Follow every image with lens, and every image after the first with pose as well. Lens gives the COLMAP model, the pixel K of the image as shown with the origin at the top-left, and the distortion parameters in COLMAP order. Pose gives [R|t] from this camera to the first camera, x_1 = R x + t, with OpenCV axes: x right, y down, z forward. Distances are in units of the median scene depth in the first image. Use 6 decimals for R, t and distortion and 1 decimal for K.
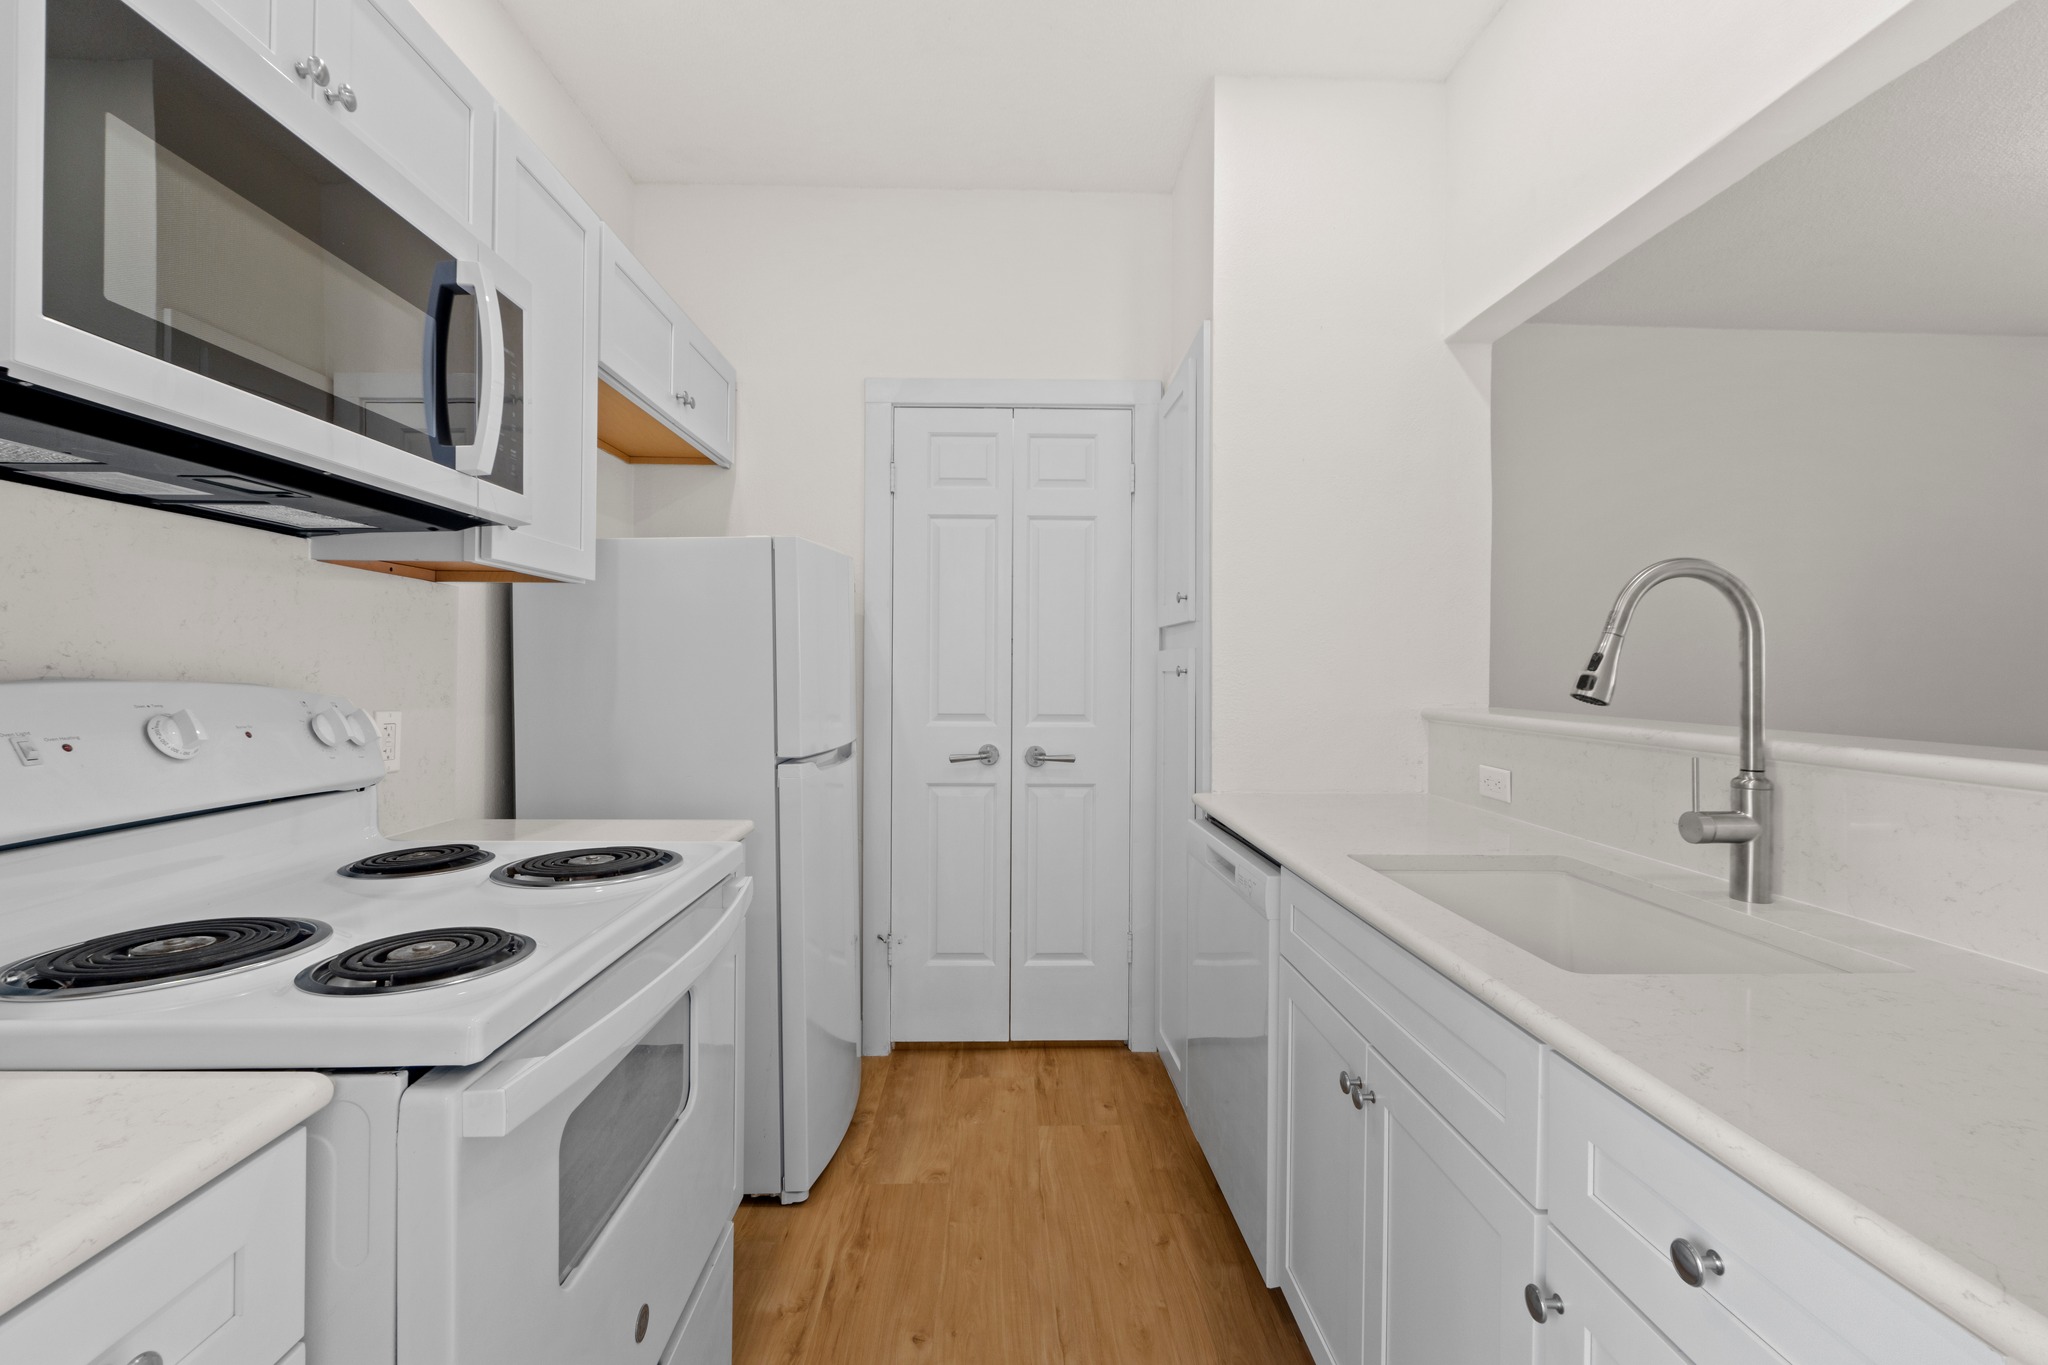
lens RADIAL K [[866.1, 0, 1020.3], [0, 866.1, 668.0], [0, 0, 1]] dist [-0.005838, -0.000127]
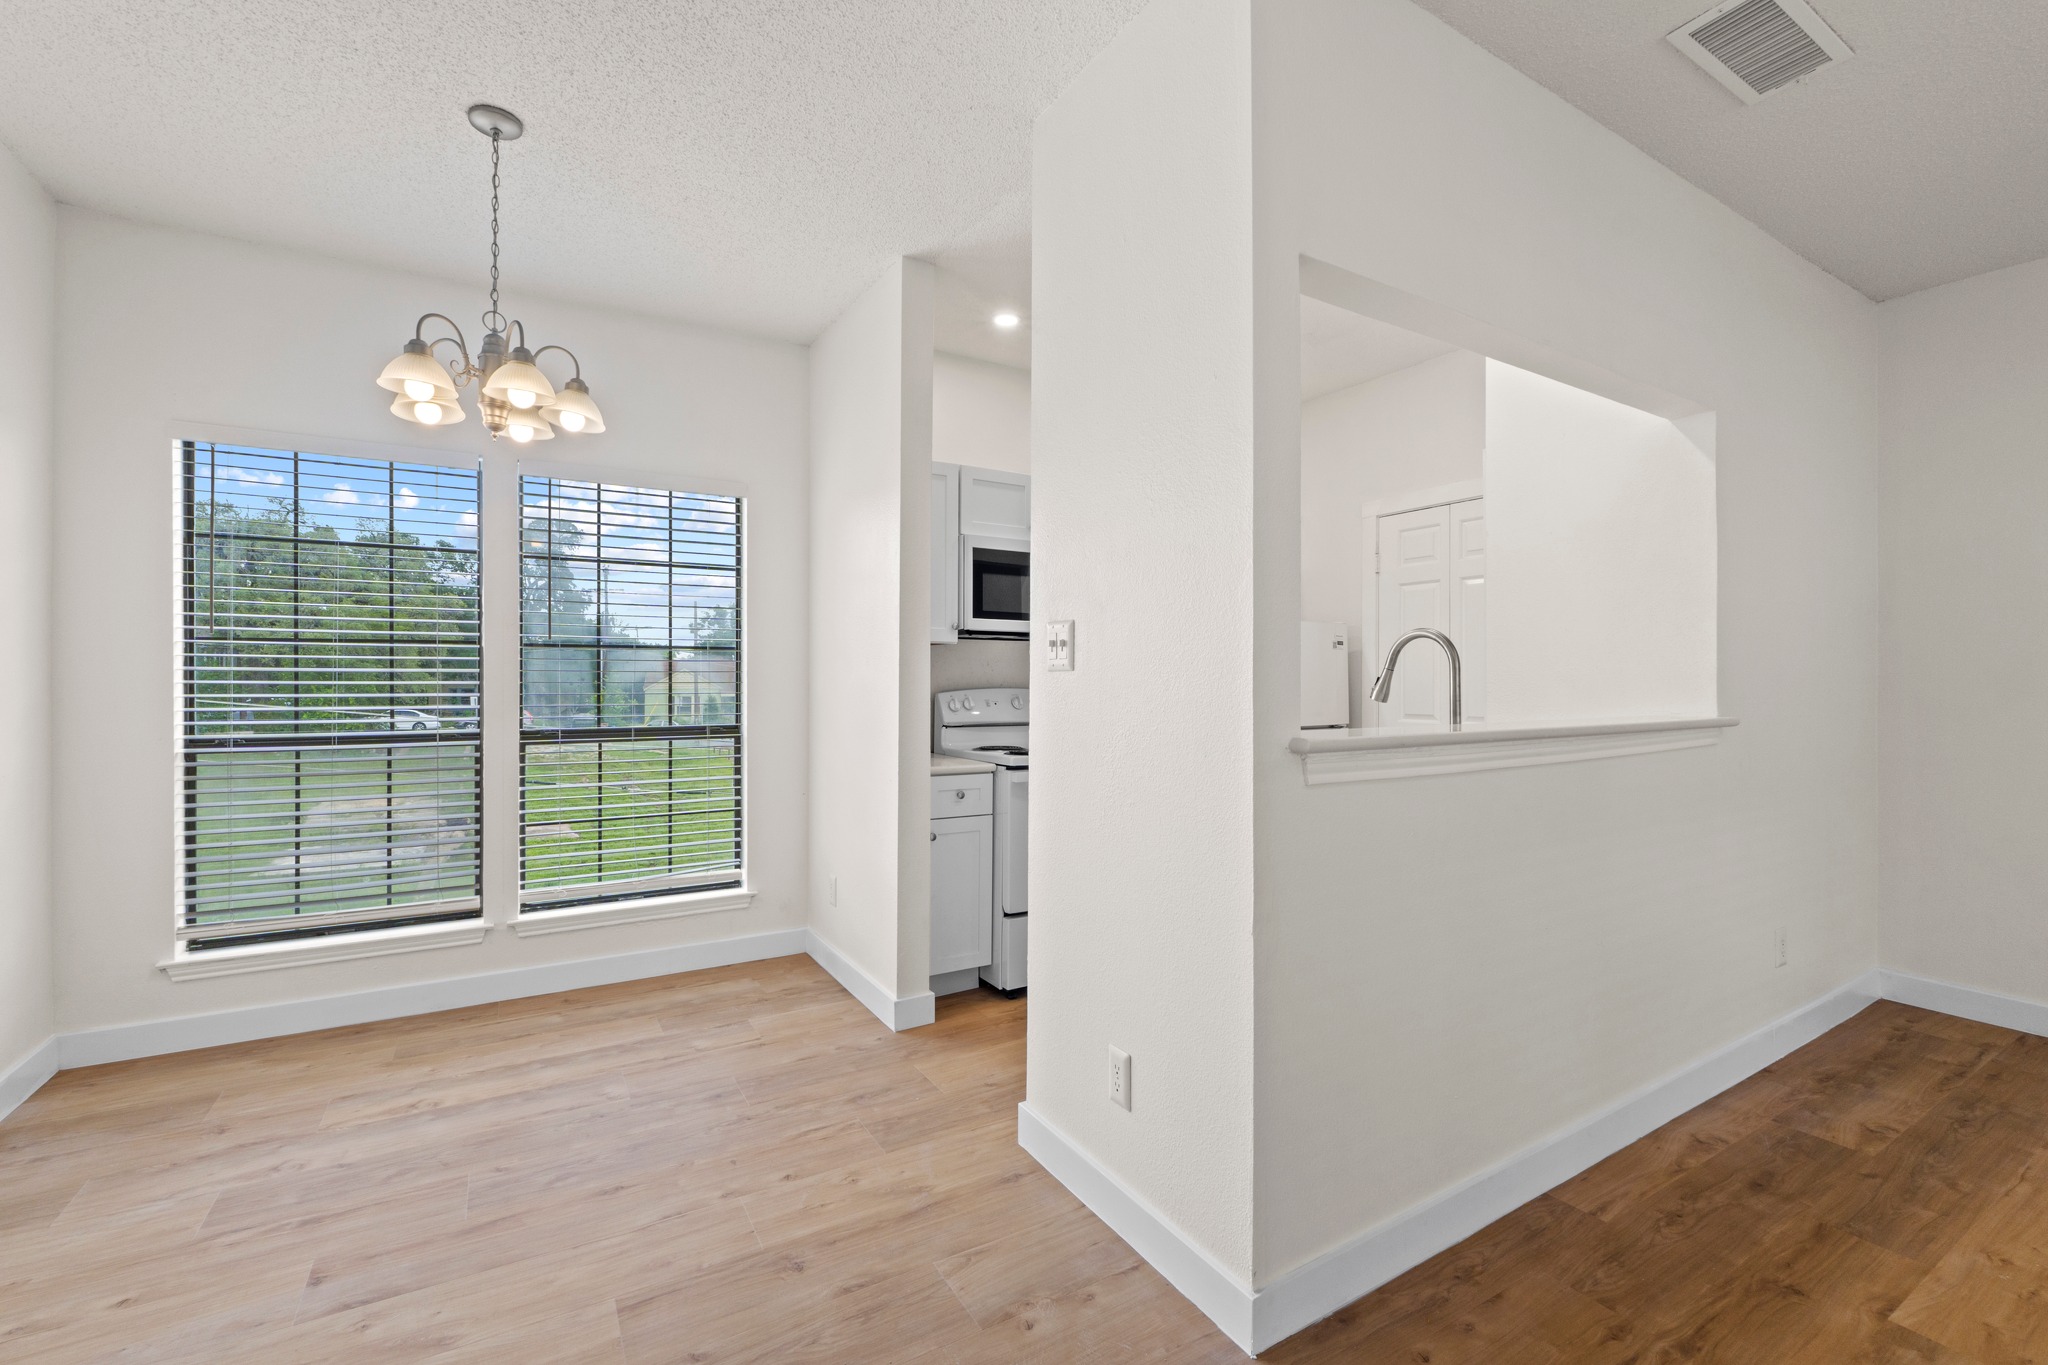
lens RADIAL K [[869.8, 0, 1021.4], [0, 869.8, 686.5], [0, 0, 1]] dist [-0.006978, 0.000650]
pose [[0.496070, 0.001419, -0.868281, 1.105142], [0.001875, 0.999995, 0.002706, -0.002056], [0.868280, -0.002970, 0.496065, -0.417510]]
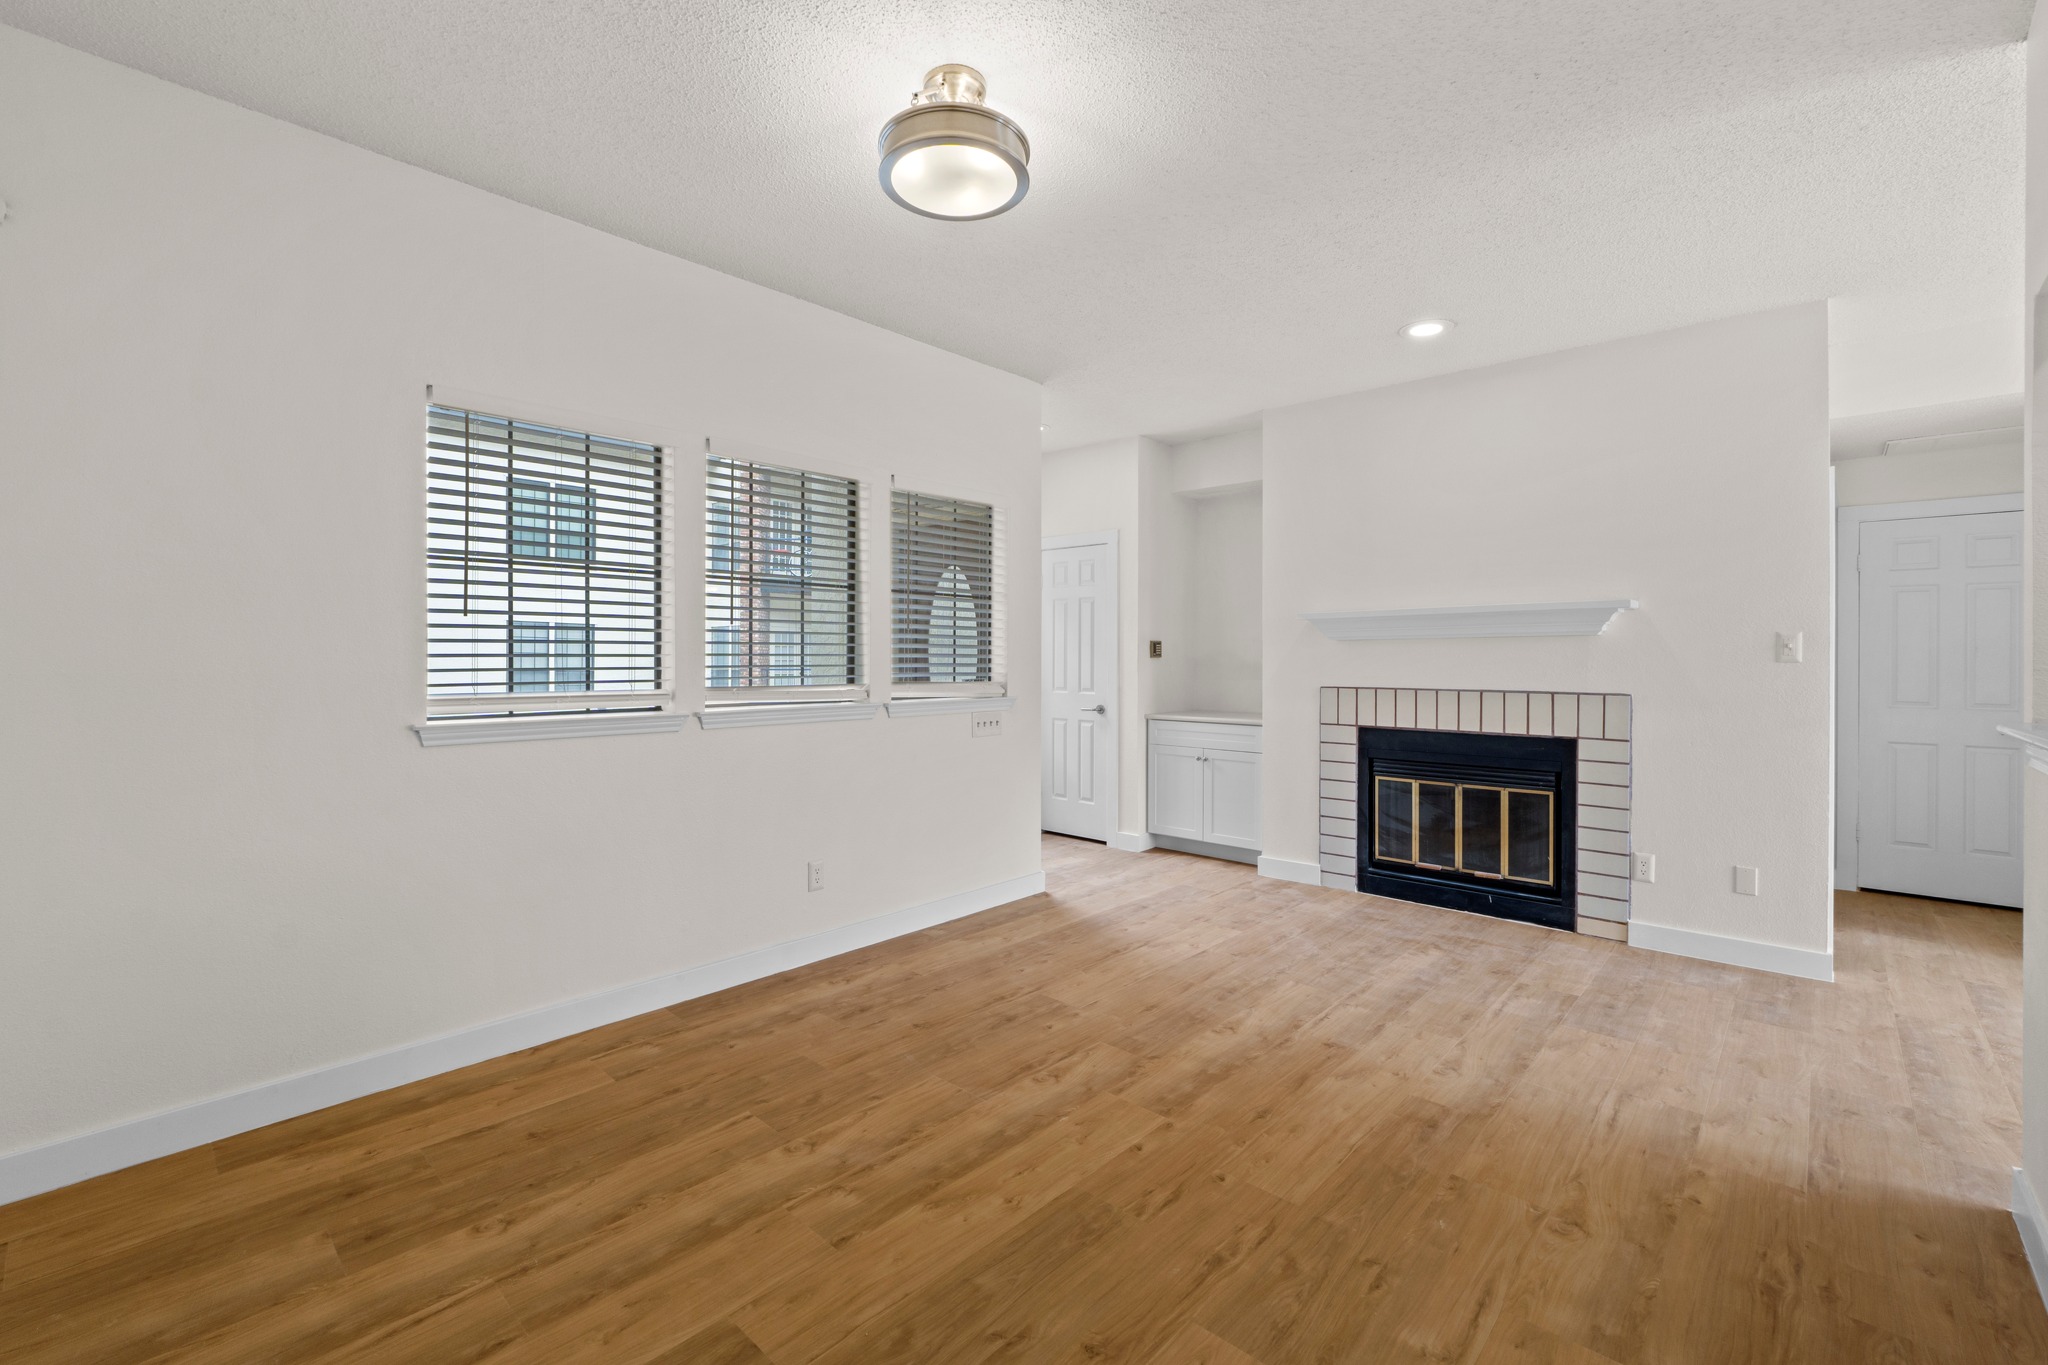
lens RADIAL K [[871.6, 0, 1021.1], [0, 871.6, 652.5], [0, 0, 1]] dist [-0.005203, -0.000129]
pose [[-0.720471, -0.006852, 0.693451, 0.698707], [-0.011413, 0.999933, -0.001977, -0.012498], [-0.693391, -0.009338, -0.720501, 1.487807]]
